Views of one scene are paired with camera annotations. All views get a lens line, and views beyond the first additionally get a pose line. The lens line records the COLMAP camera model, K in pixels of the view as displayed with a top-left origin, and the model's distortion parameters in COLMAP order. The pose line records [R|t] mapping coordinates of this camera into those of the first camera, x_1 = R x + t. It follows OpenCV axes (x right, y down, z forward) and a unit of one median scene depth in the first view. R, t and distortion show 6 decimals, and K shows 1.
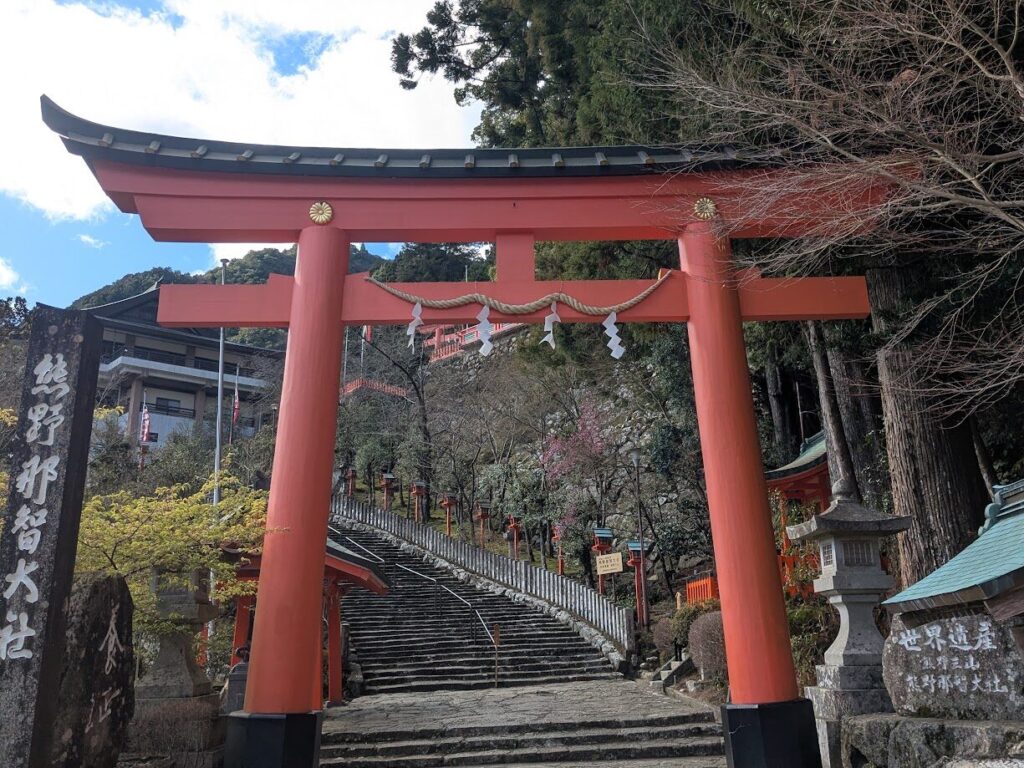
lens RADIAL K [[816.2, 0, 511.7], [0, 816.2, 385.0], [0, 0, 1]] dist [0.011582, -0.016324]
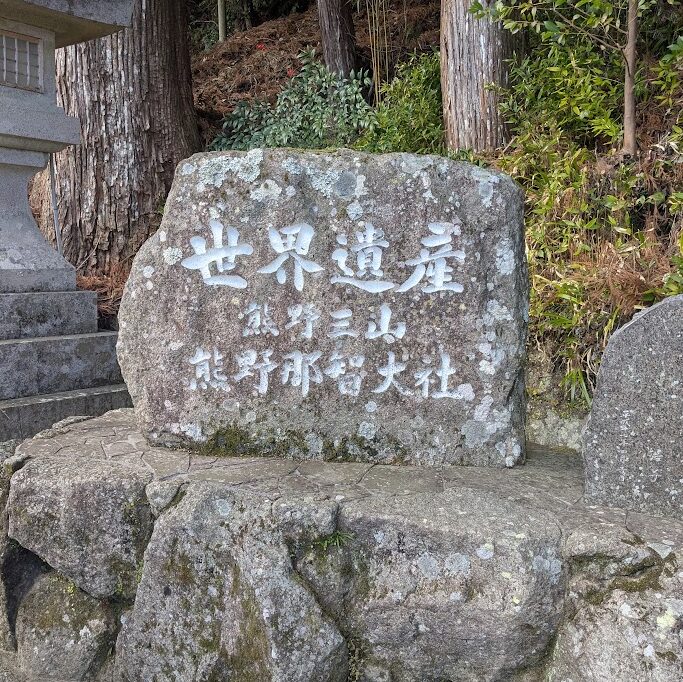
lens RADIAL K [[696.3, 0, 341.6], [0, 696.3, 340.6], [0, 0, 1]] dist [0.034063, 0.000000]
pose [[0.594704, -0.080833, 0.799871, 0.283895], [-0.281667, 0.910921, 0.301474, 0.248657], [-0.752988, -0.404585, 0.518960, 0.824267]]
